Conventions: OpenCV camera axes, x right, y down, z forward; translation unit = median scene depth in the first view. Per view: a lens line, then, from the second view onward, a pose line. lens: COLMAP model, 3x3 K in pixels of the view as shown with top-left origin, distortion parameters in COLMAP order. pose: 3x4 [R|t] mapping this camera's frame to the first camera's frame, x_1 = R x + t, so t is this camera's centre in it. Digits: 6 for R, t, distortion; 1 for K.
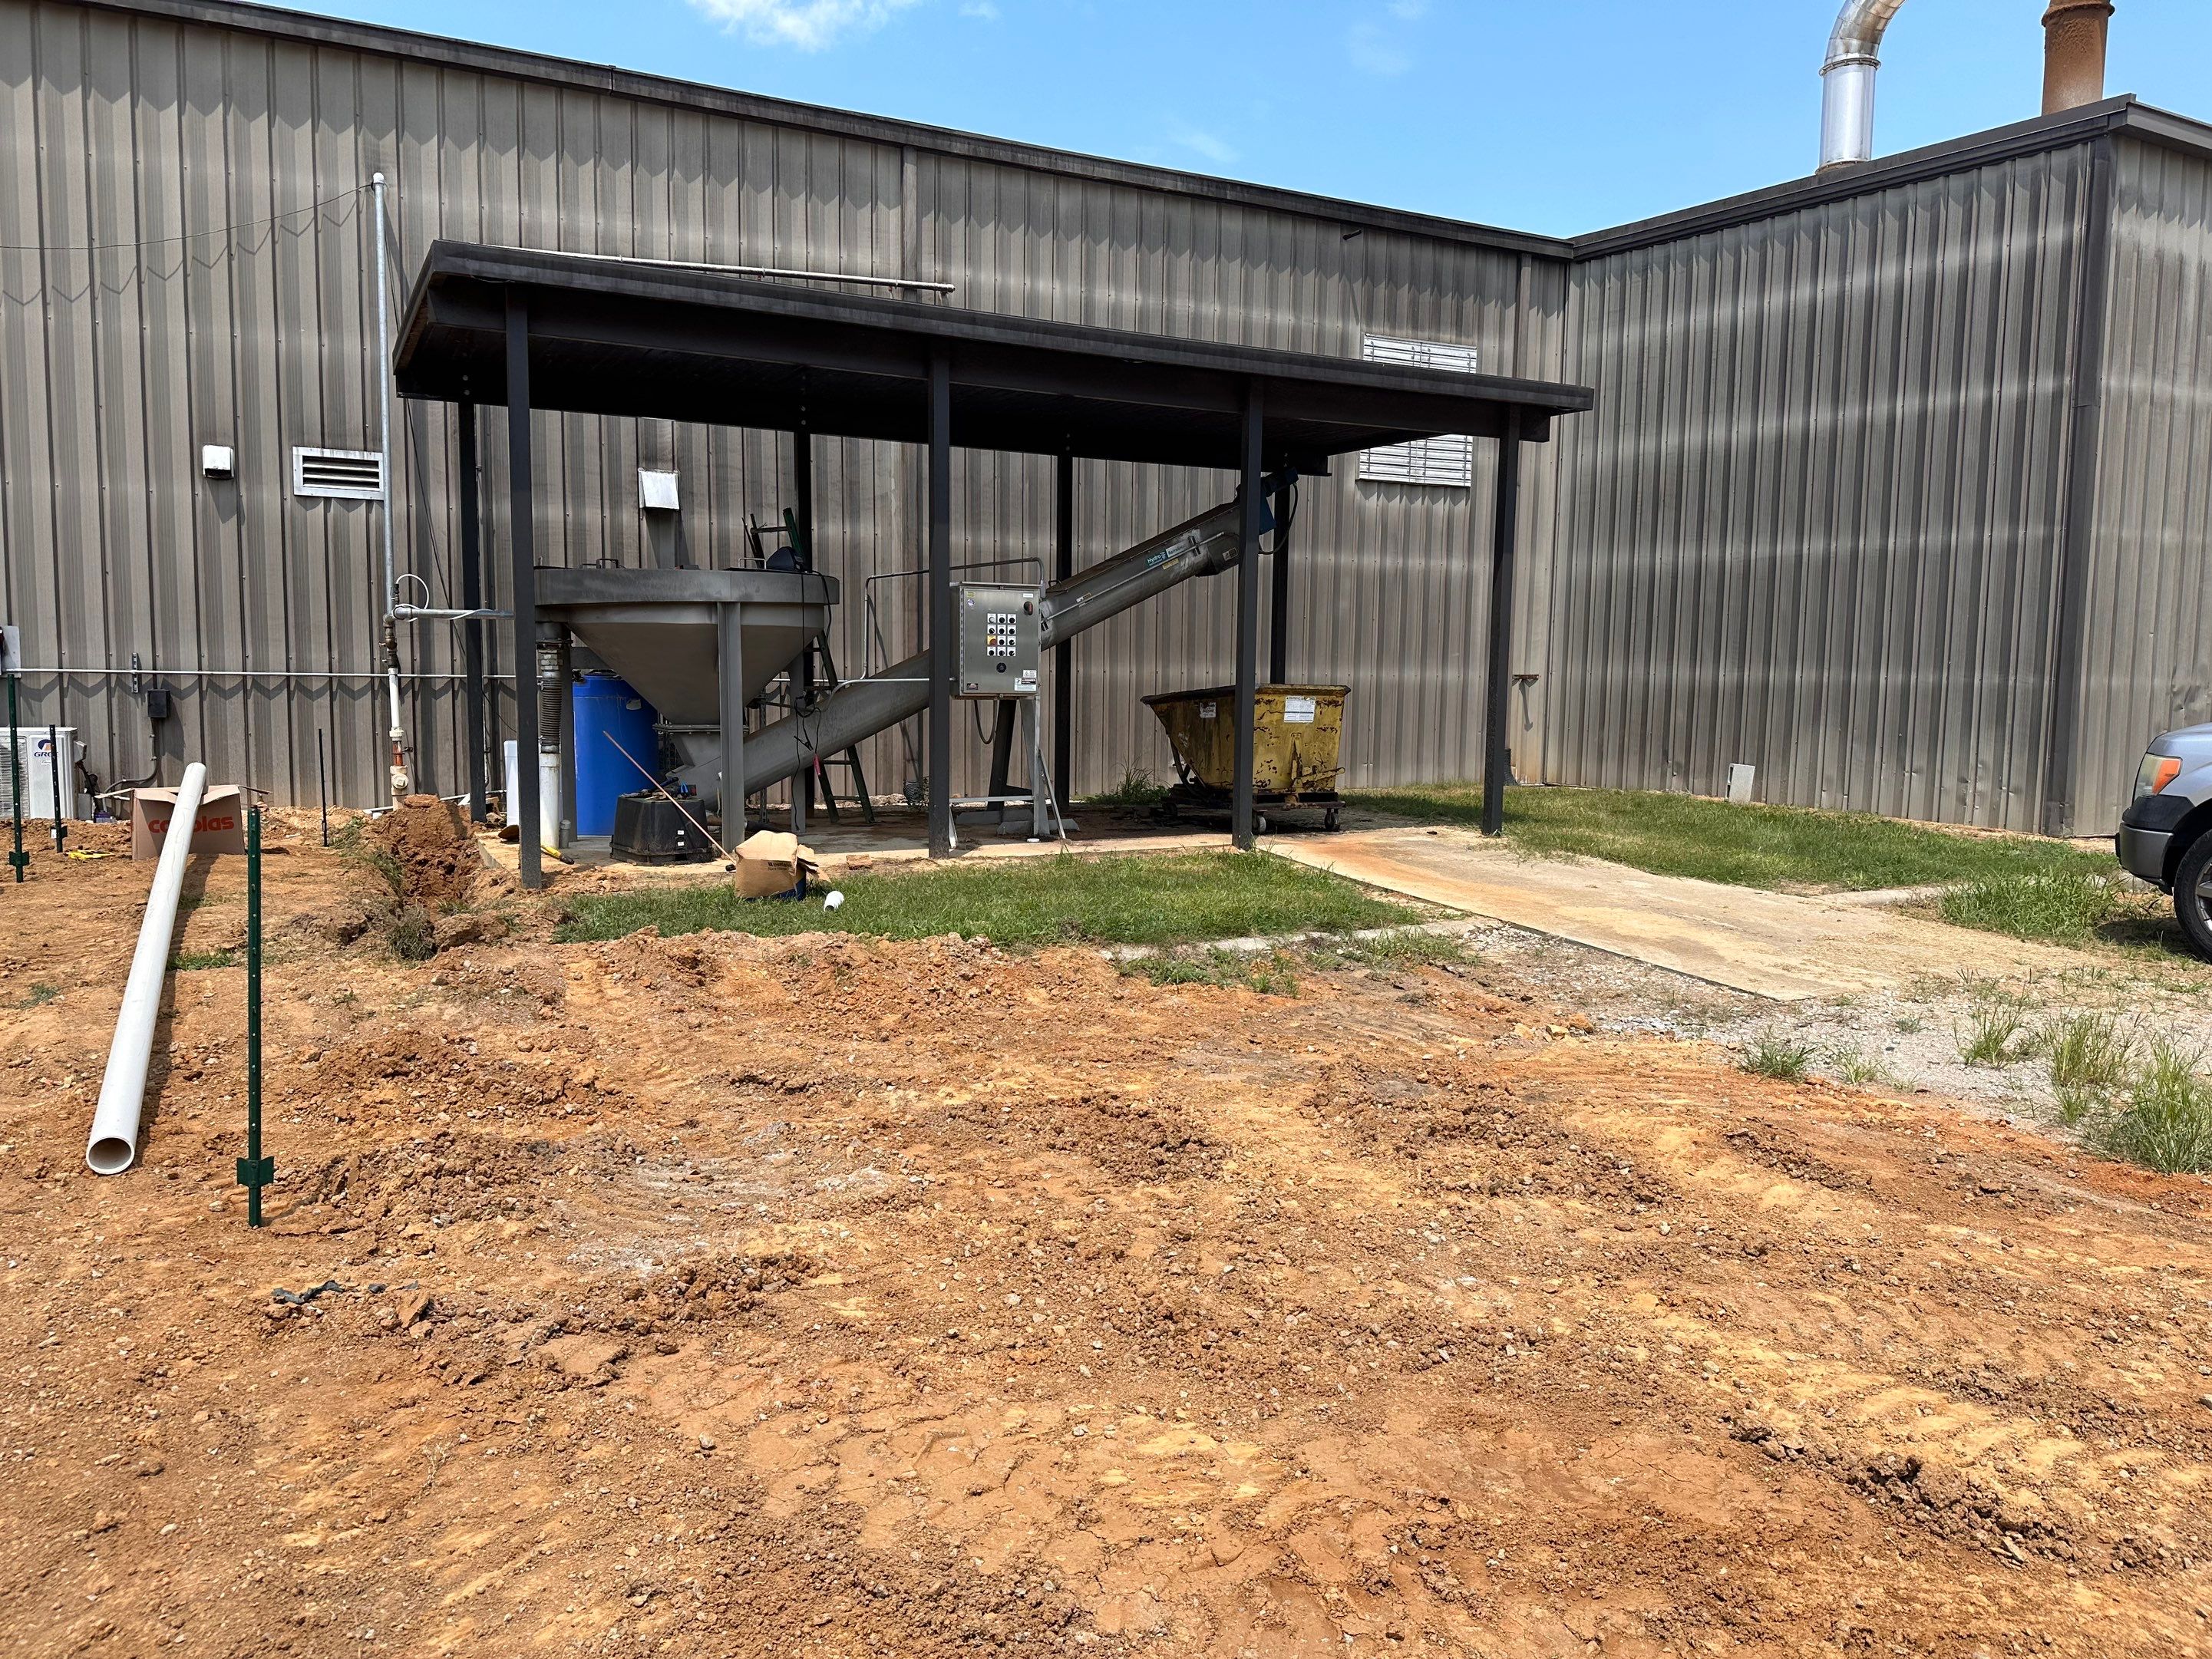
lens RADIAL K [[1567.2, 0, 1106.0], [0, 1567.2, 829.5], [0, 0, 1]] dist [0.065317, -0.093330]
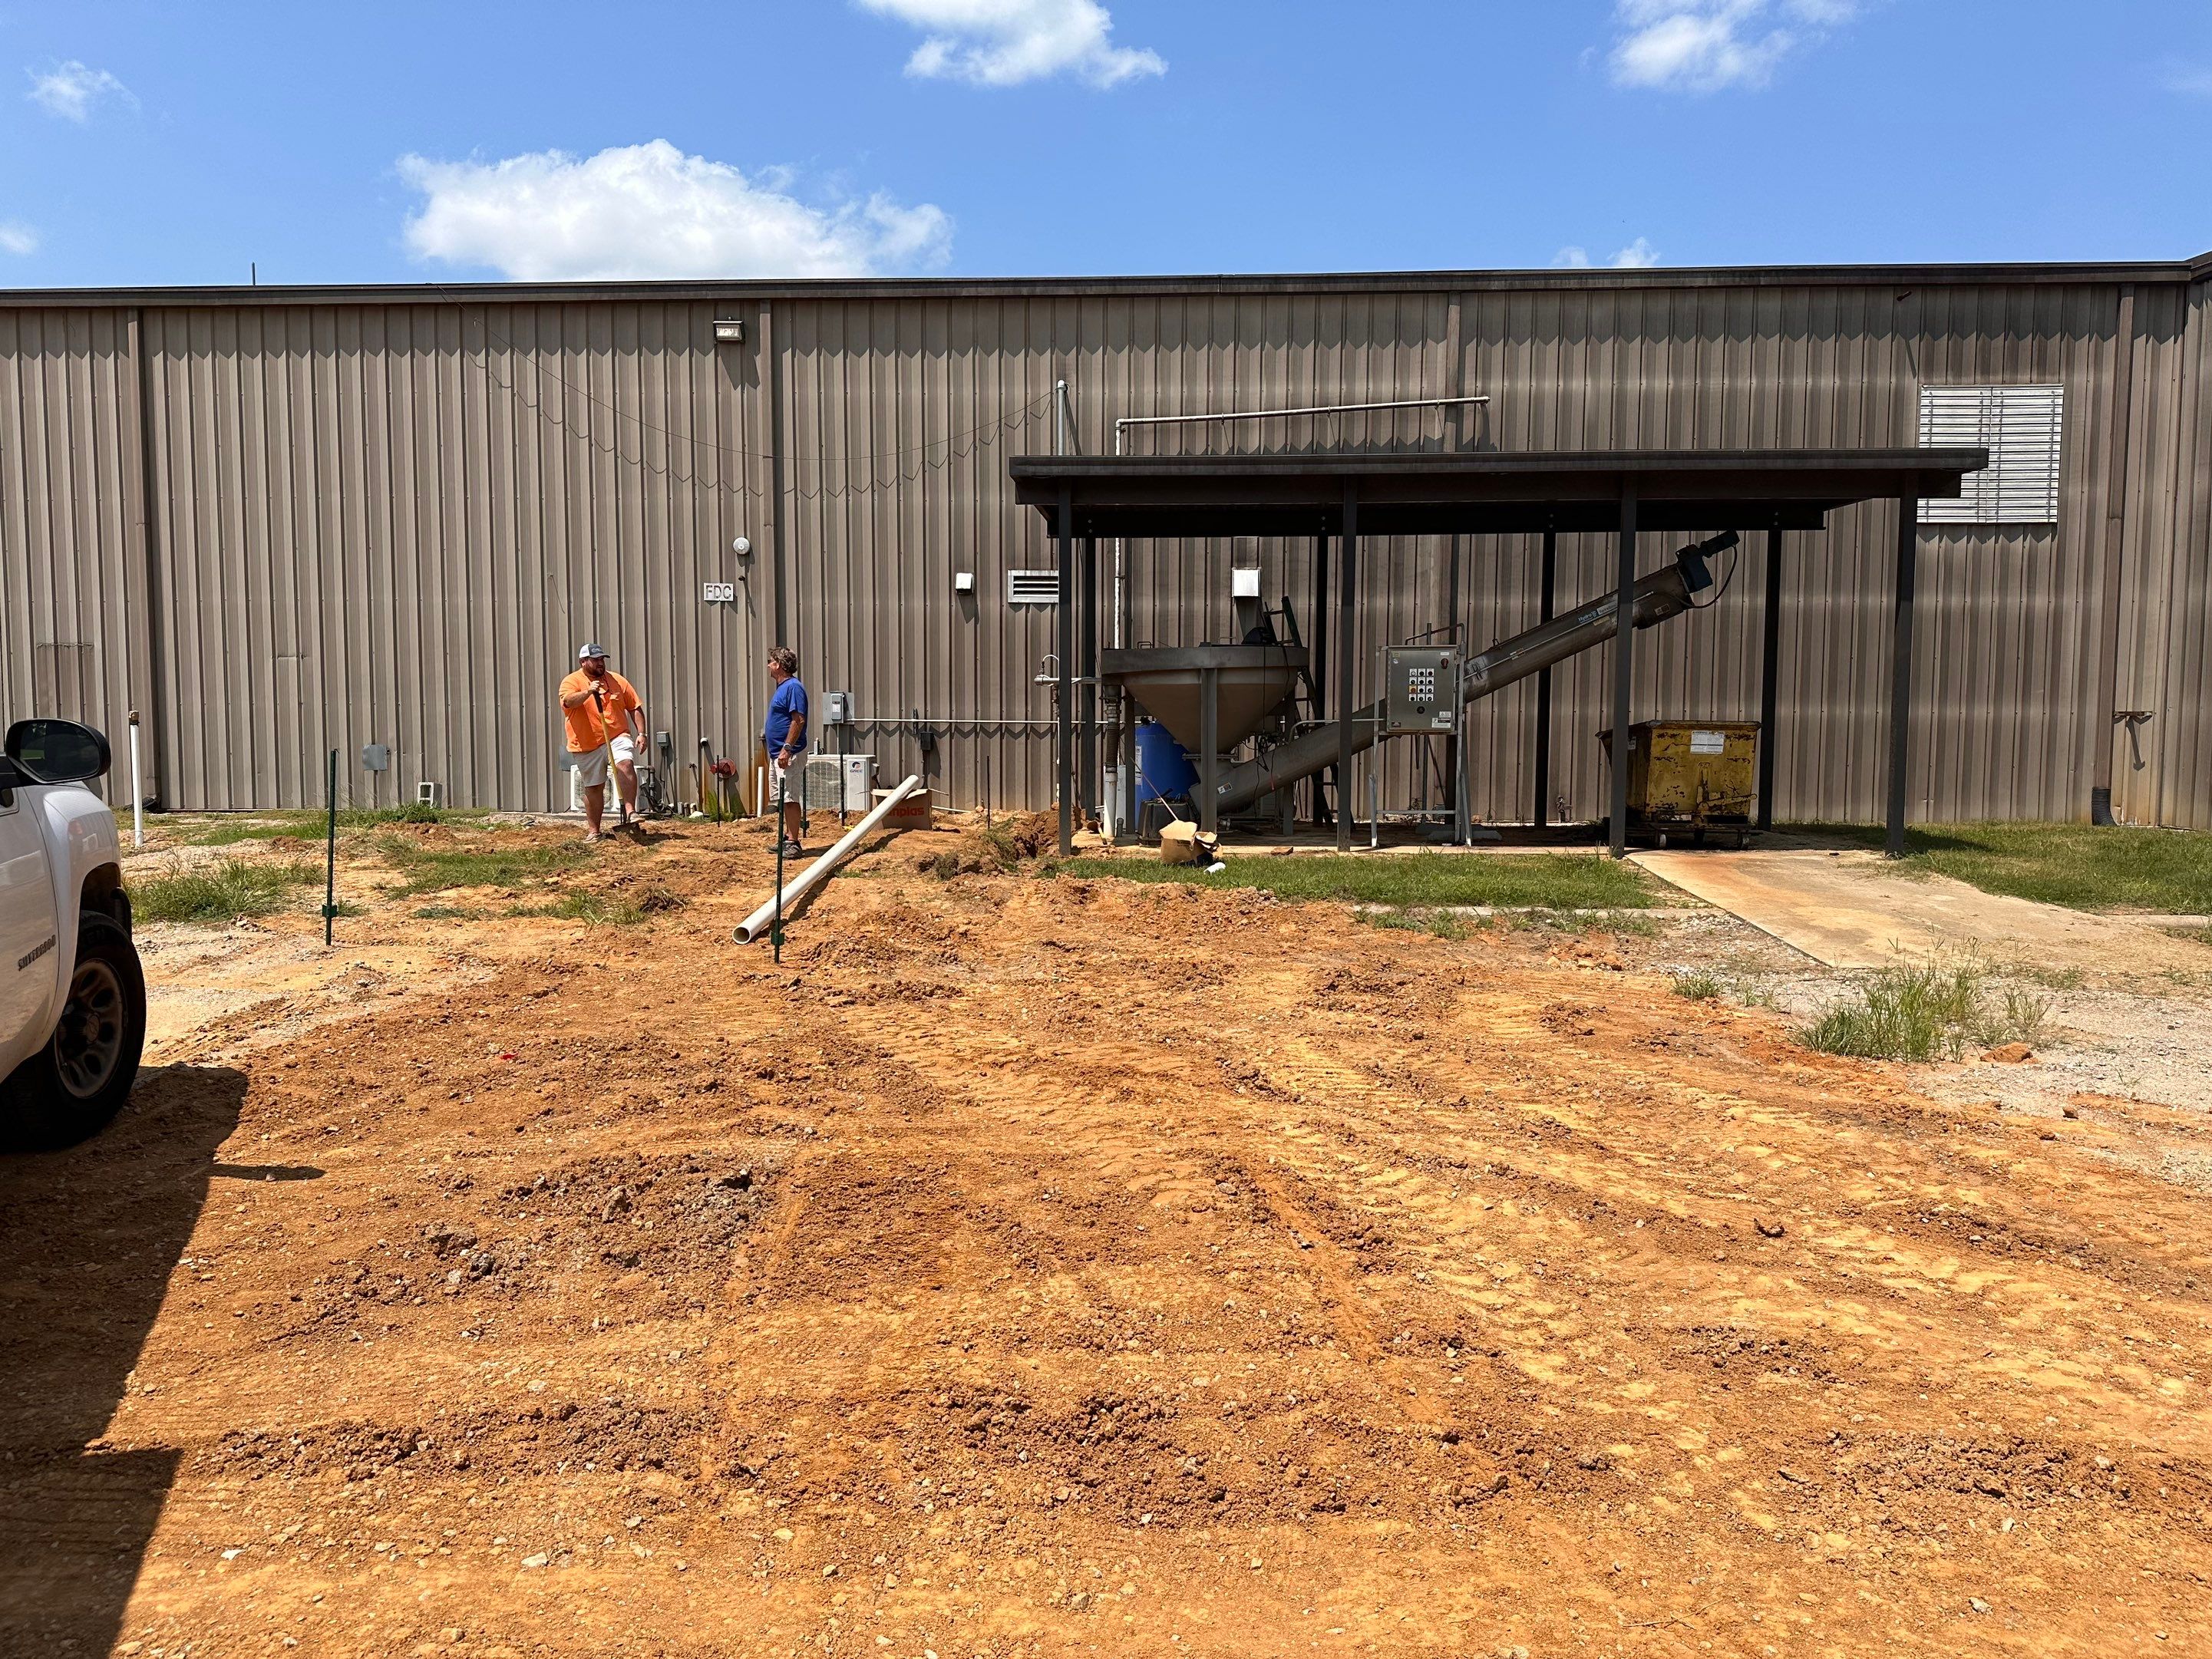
lens RADIAL K [[1548.1, 0, 1098.8], [0, 1548.1, 842.0], [0, 0, 1]] dist [0.130703, -0.231188]
pose [[0.857787, 0.031910, -0.513014, 0.325627], [-0.043278, 0.999011, -0.010224, 0.027112], [0.512180, 0.030972, 0.858320, -0.213333]]
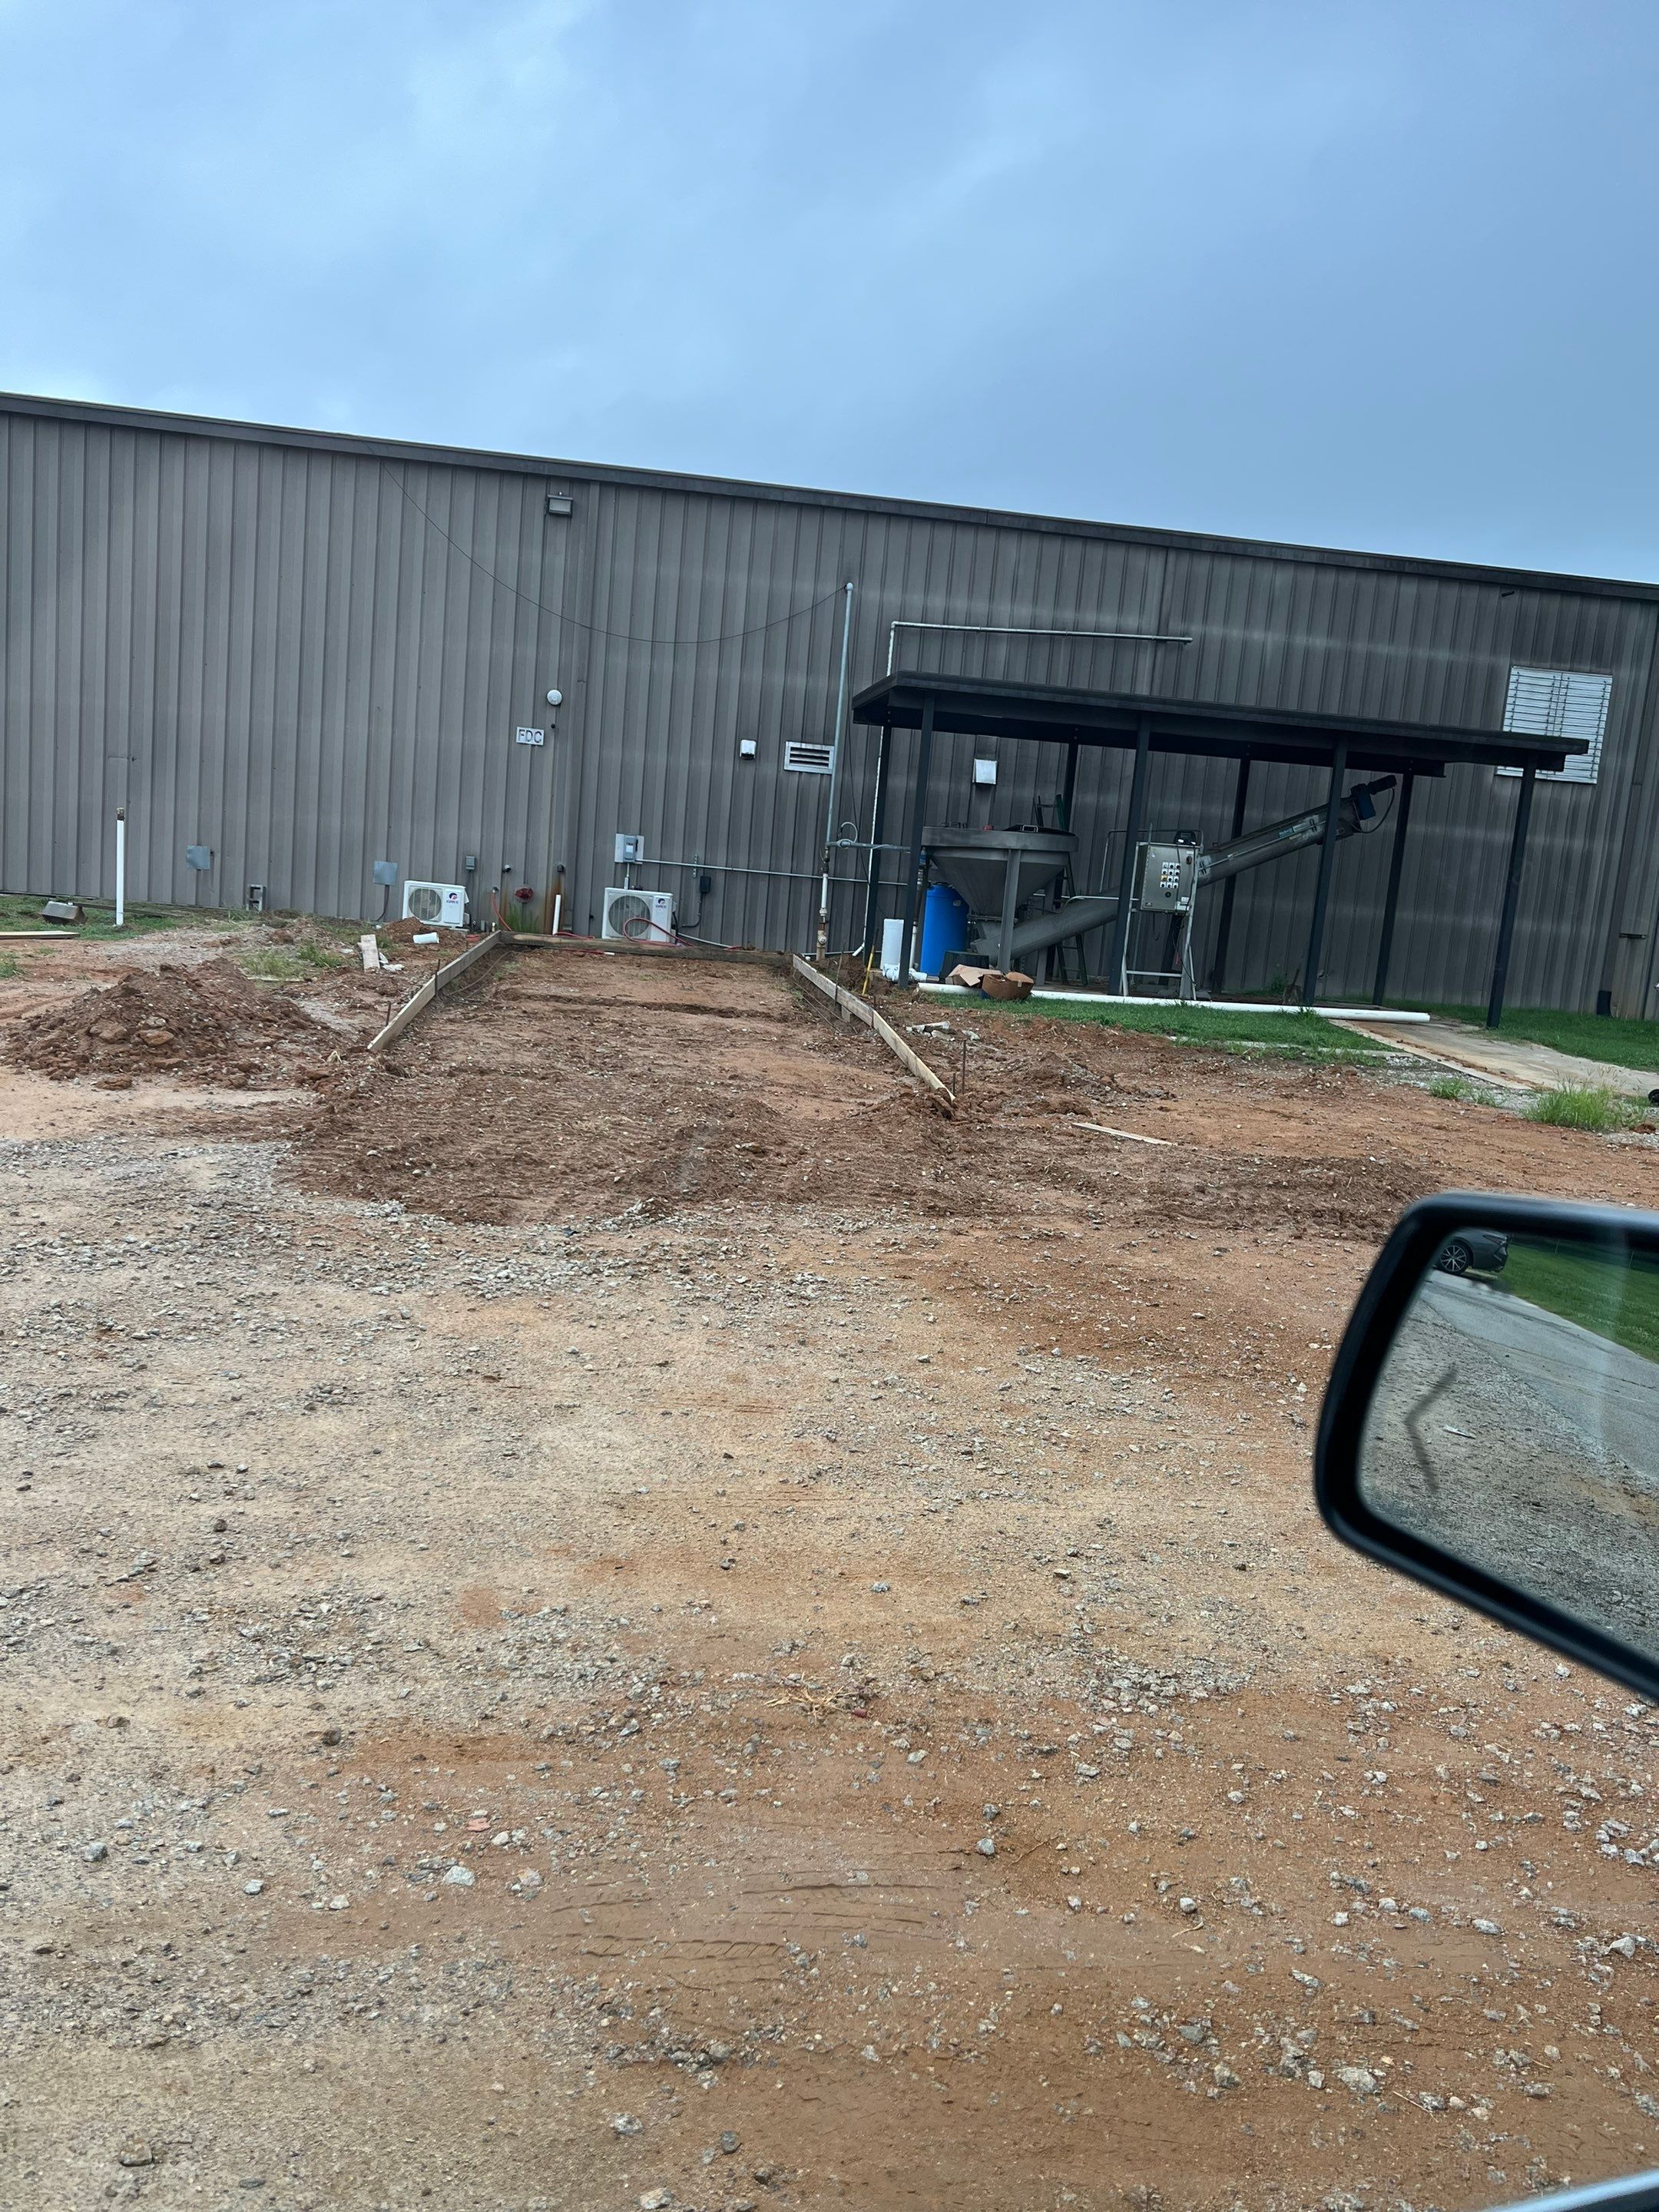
lens RADIAL K [[1665.9, 0, 787.6], [0, 1665.9, 1128.8], [0, 0, 1]] dist [0.080224, -0.197549]
pose [[0.928493, 0.120989, -0.351086, 0.190848], [-0.107837, 0.992542, 0.056855, 0.078868], [0.355346, -0.014929, 0.934615, -0.739186]]
